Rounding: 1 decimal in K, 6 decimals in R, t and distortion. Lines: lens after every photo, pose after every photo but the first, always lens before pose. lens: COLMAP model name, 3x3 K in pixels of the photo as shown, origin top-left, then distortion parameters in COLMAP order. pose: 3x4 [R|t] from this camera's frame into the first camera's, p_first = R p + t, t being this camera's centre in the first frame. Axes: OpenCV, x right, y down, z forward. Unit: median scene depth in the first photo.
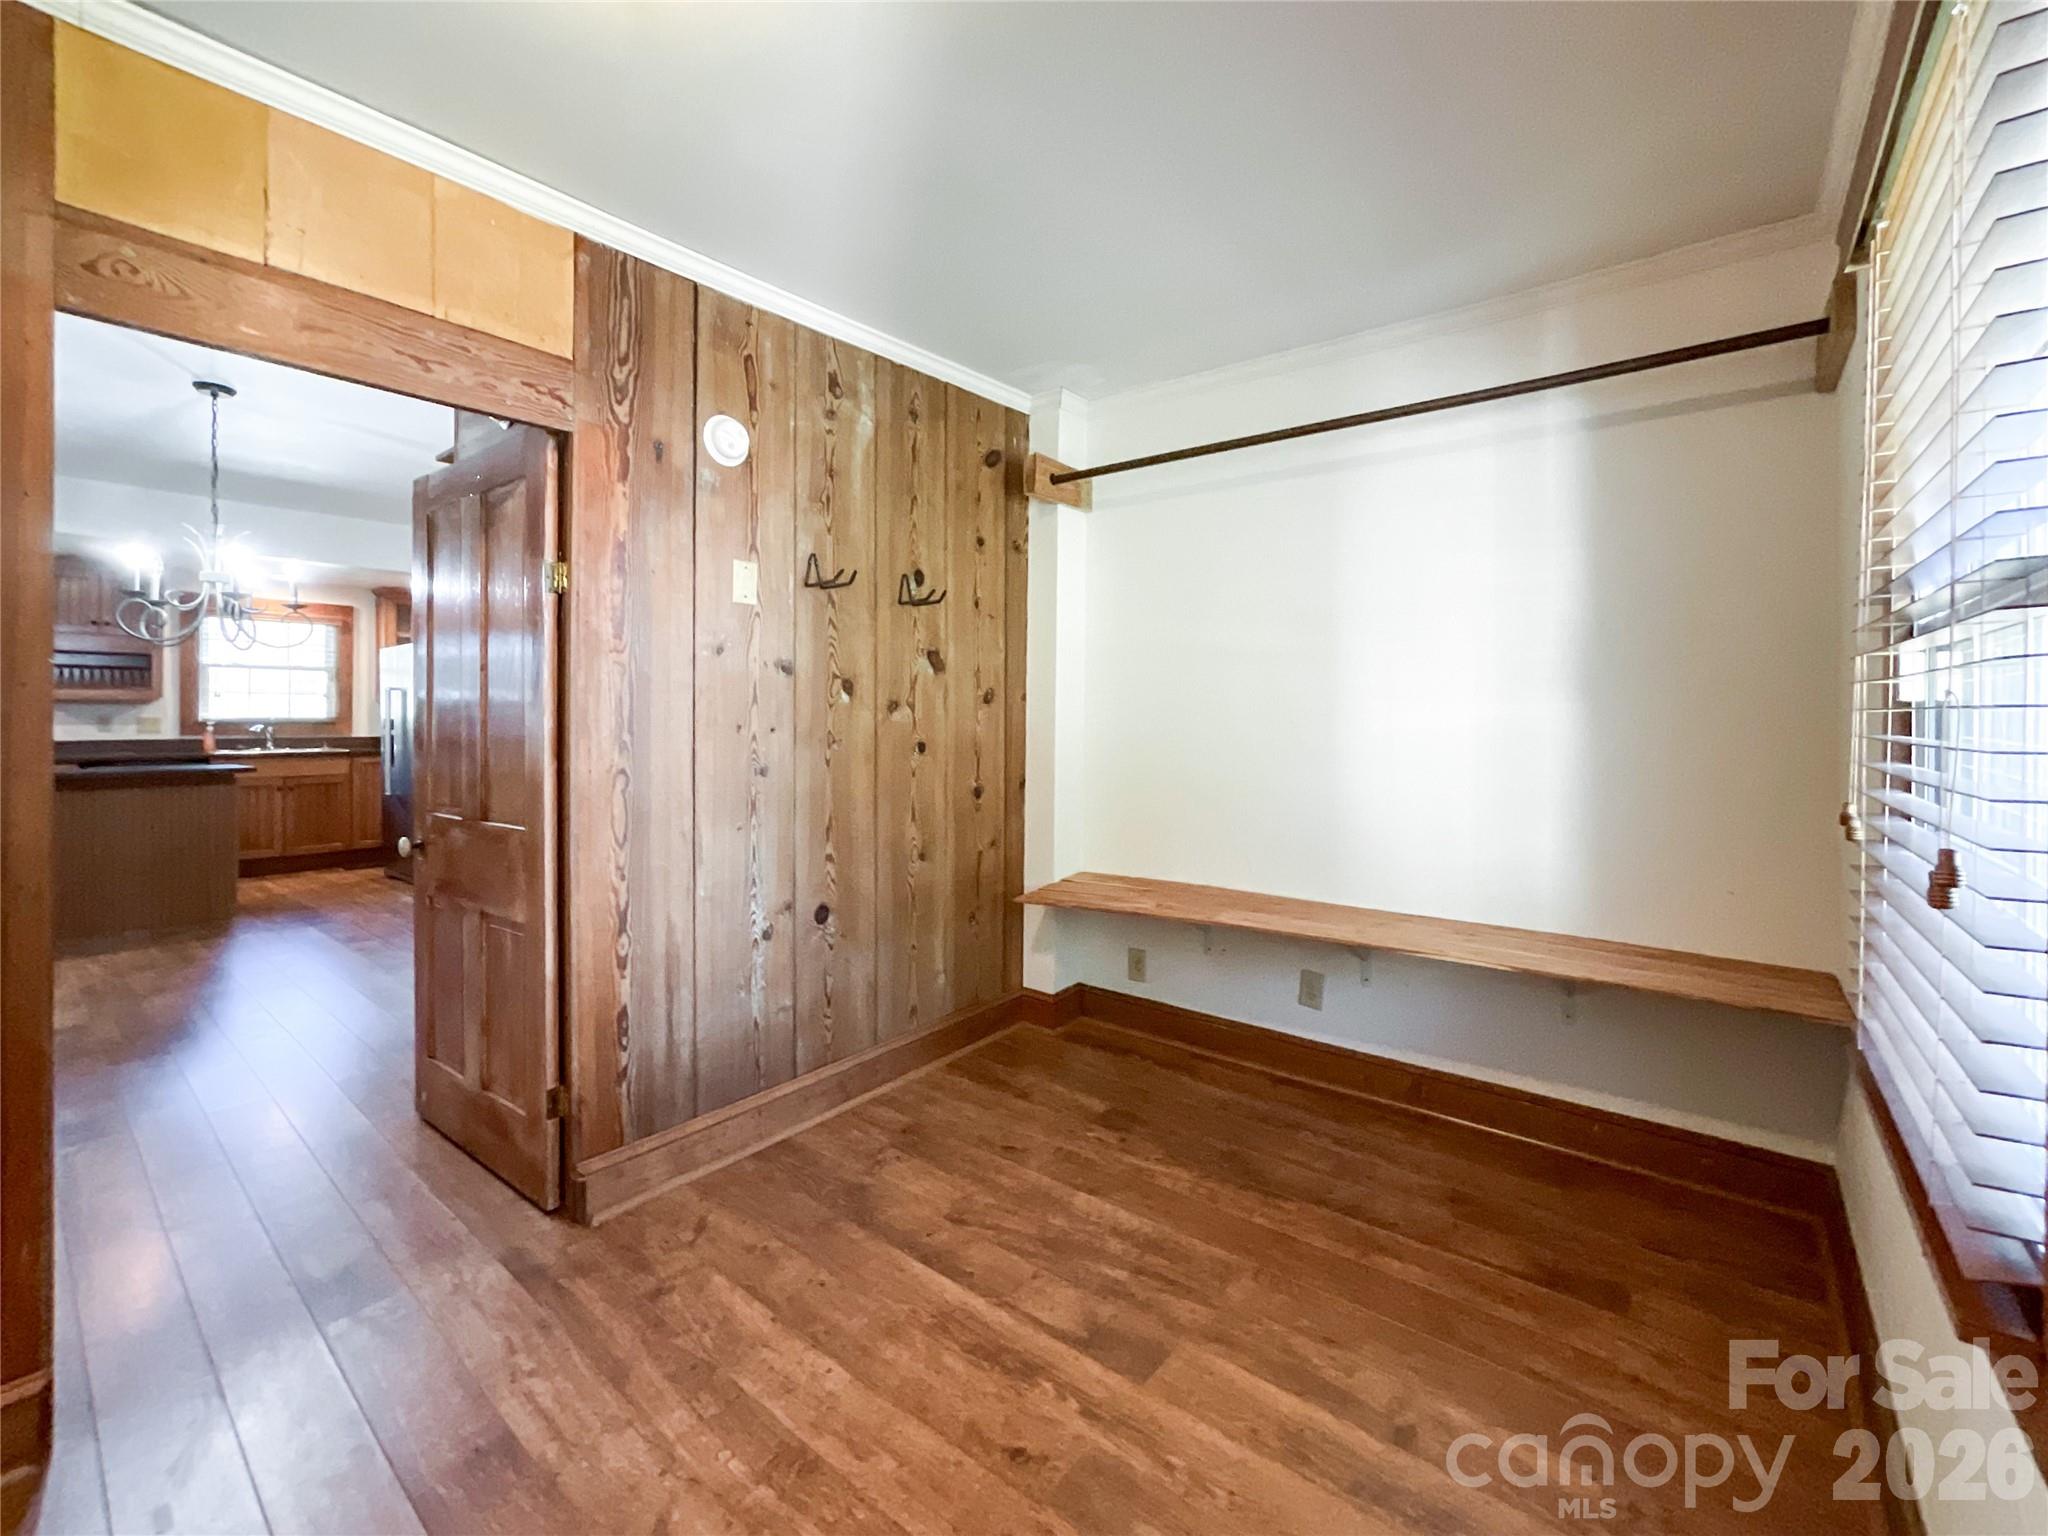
lens RADIAL K [[838.2, 0, 1020.9], [0, 838.2, 723.0], [0, 0, 1]] dist [-0.001673, -0.000124]
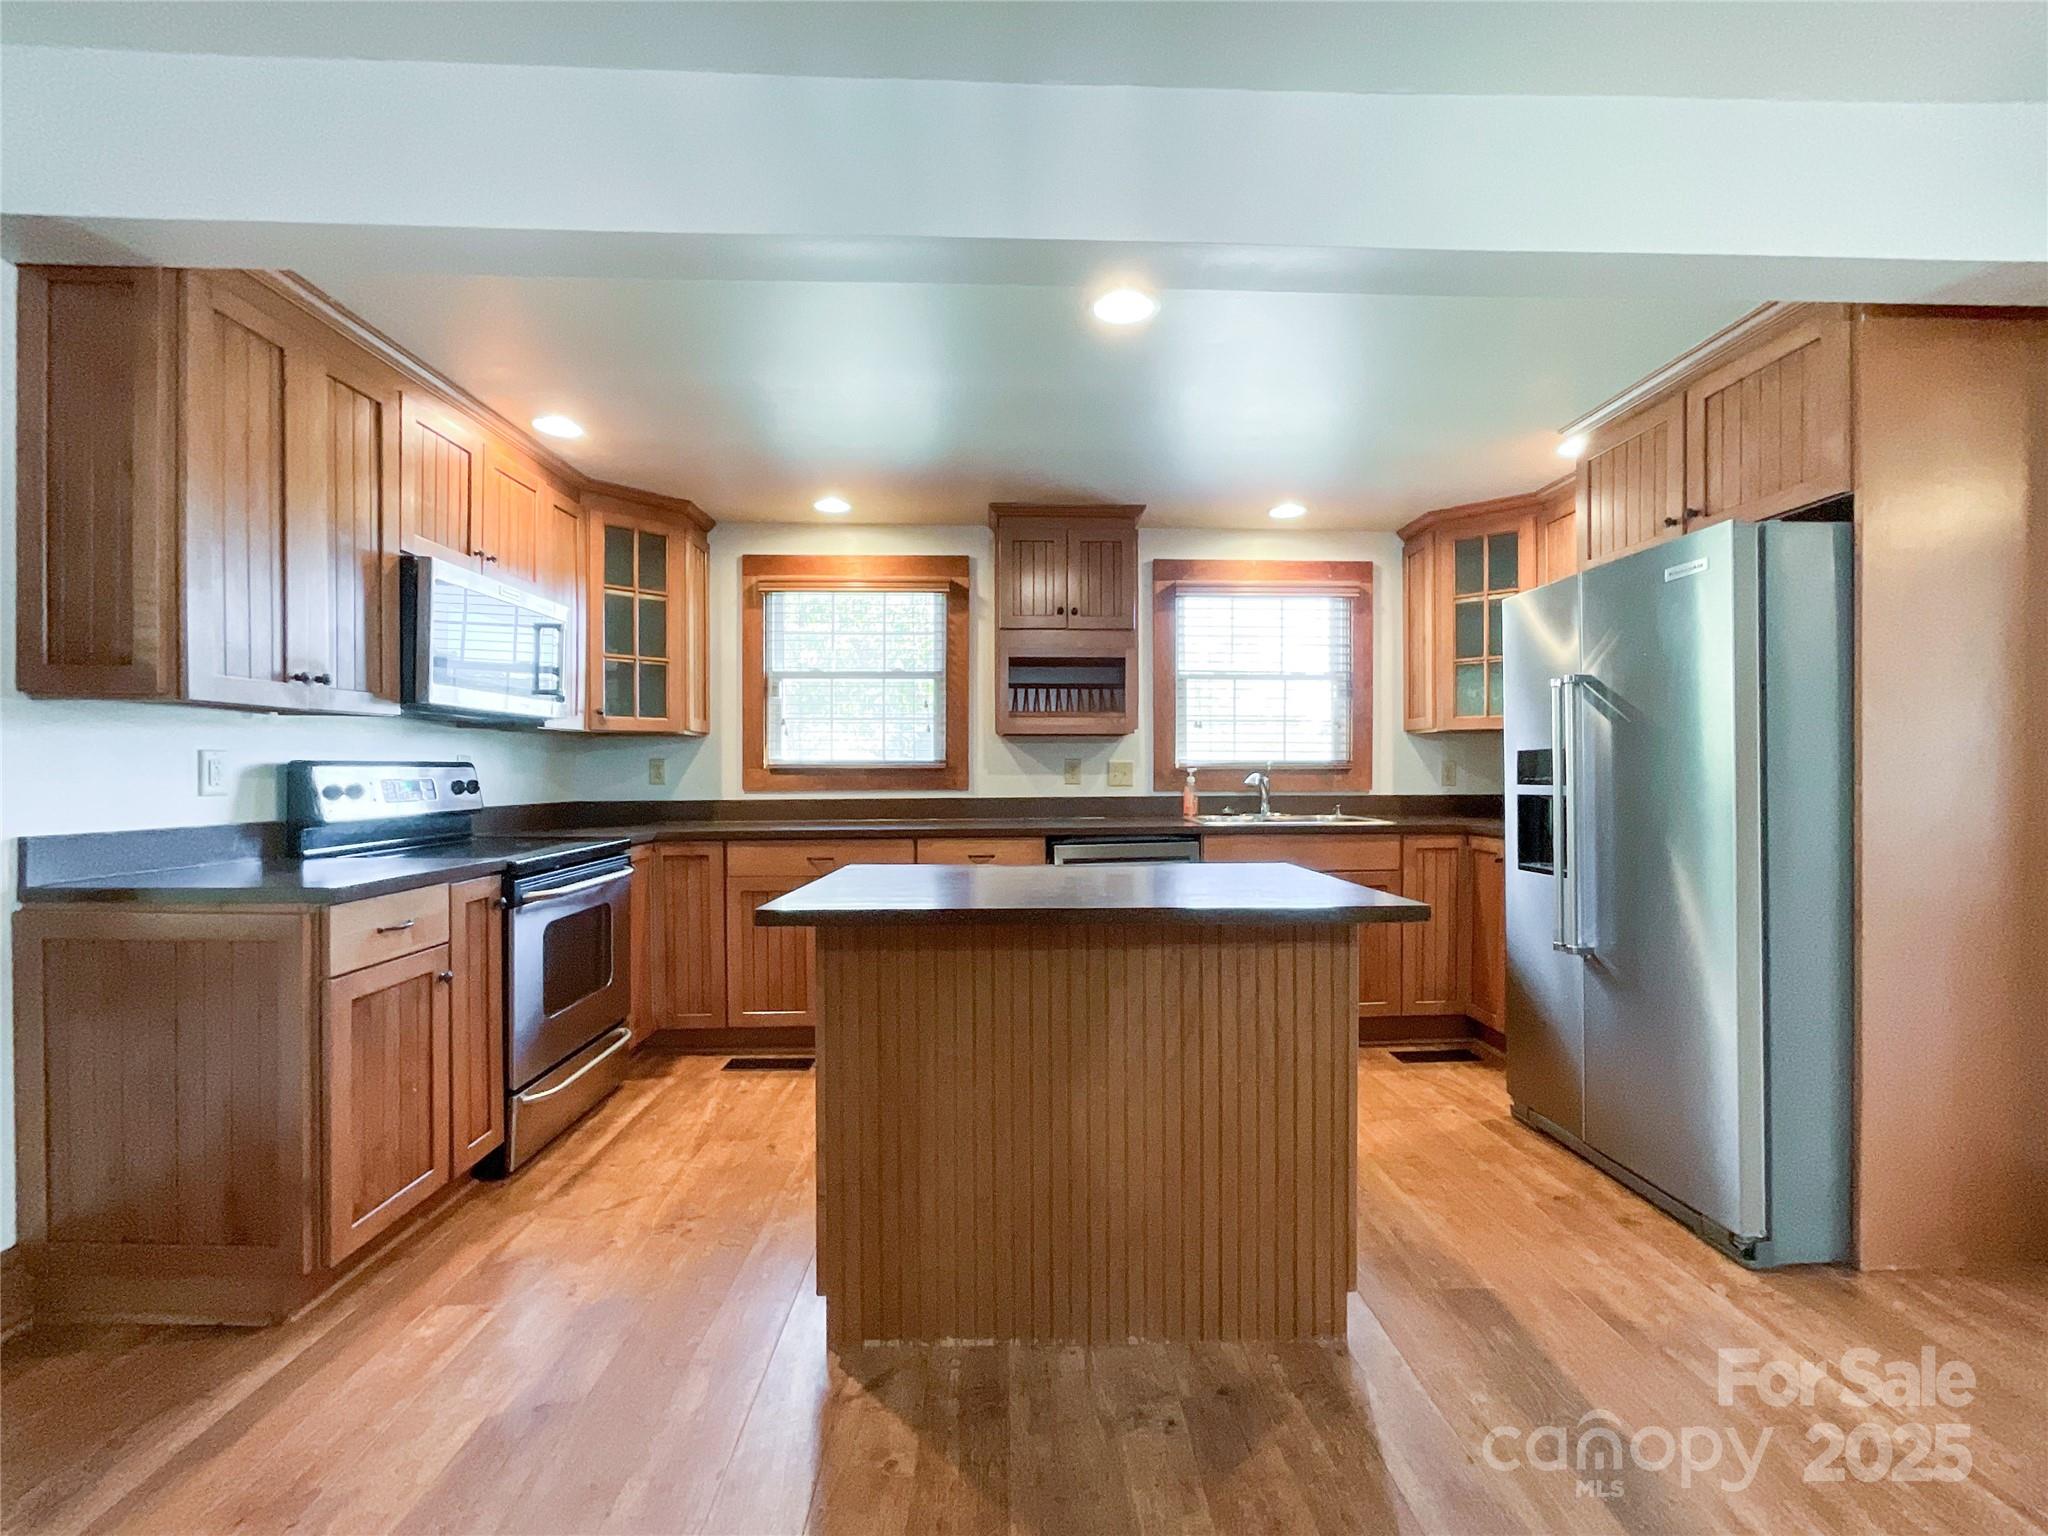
lens RADIAL K [[859.0, 0, 1031.1], [0, 859.0, 799.9], [0, 0, 1]] dist [-0.013778, 0.000277]
pose [[0.654906, 0.021985, -0.755391, -0.574829], [0.002323, 0.999513, 0.031104, 0.001483], [0.755707, -0.022125, 0.654536, 0.505553]]
